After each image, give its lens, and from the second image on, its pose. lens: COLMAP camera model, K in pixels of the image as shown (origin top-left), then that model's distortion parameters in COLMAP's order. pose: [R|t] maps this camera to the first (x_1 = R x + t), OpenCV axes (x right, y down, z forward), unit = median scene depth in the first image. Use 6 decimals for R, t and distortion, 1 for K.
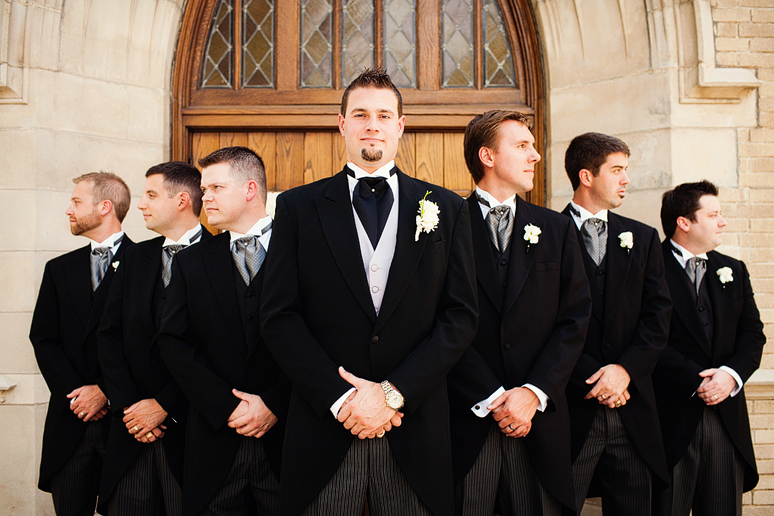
lens RADIAL K [[782.7, 0, 380.7], [0, 782.7, 257.6], [0, 0, 1]] dist [-0.044431, 0.000000]
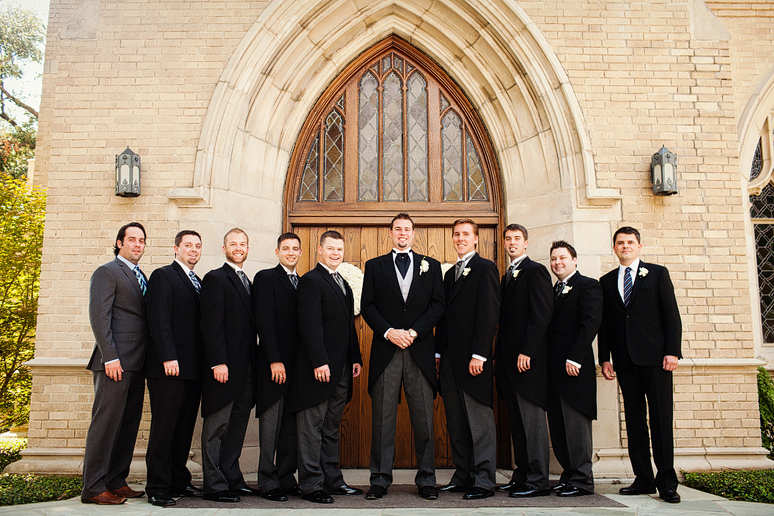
lens RADIAL K [[782.7, 0, 389.6], [0, 782.7, 257.3], [0, 0, 1]] dist [-0.044431, 0.000000]
pose [[0.999785, 0.001978, -0.020637, -0.001573], [-0.005159, 0.987861, -0.155256, 0.163151], [0.020080, 0.155329, 0.987659, -0.641912]]
